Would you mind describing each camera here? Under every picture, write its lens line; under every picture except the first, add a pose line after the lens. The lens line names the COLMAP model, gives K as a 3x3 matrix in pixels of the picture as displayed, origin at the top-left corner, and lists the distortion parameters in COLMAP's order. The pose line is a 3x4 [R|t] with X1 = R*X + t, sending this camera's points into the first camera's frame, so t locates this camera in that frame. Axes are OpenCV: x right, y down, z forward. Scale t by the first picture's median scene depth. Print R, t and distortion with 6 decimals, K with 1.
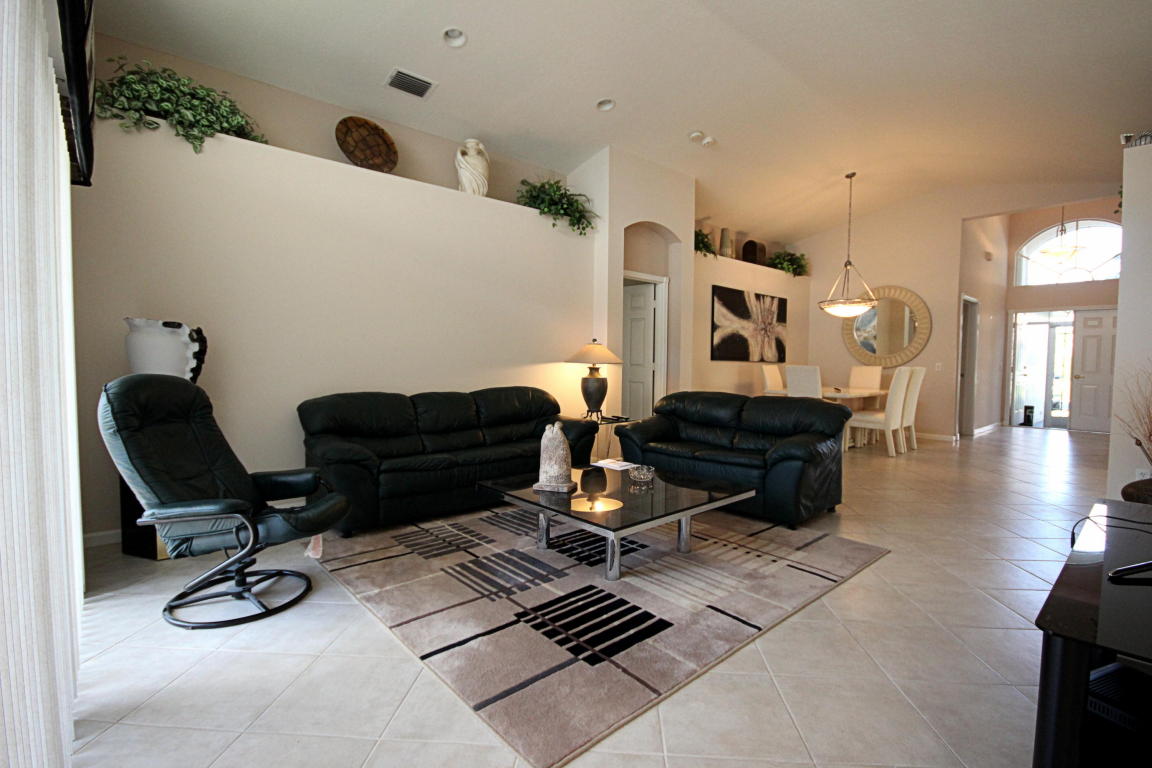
lens RADIAL K [[529.2, 0, 585.0], [0, 529.2, 383.2], [0, 0, 1]] dist [-0.000642, -0.006847]
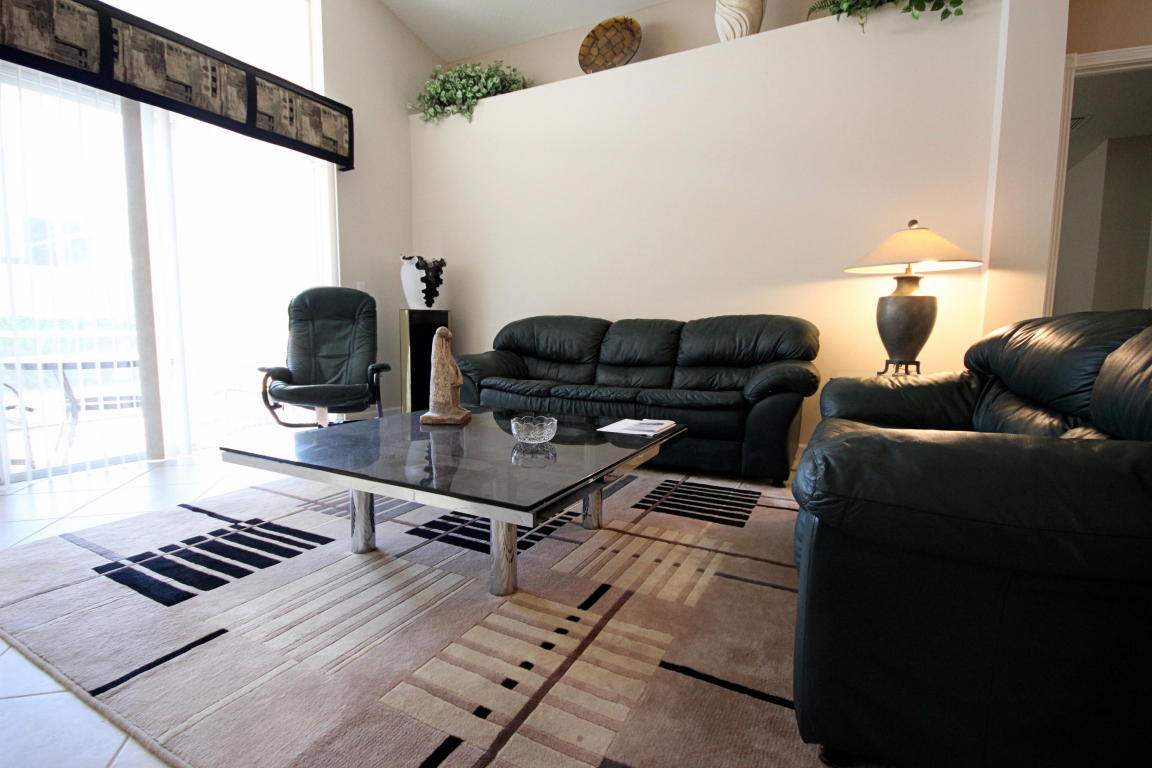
lens RADIAL K [[529.2, 0, 581.2], [0, 529.2, 384.2], [0, 0, 1]] dist [-0.000642, -0.006847]
pose [[0.354850, 0.092312, -0.930355, 0.472917], [-0.048654, 0.995588, 0.080227, 0.058509], [0.933656, 0.016797, 0.357776, 0.638775]]
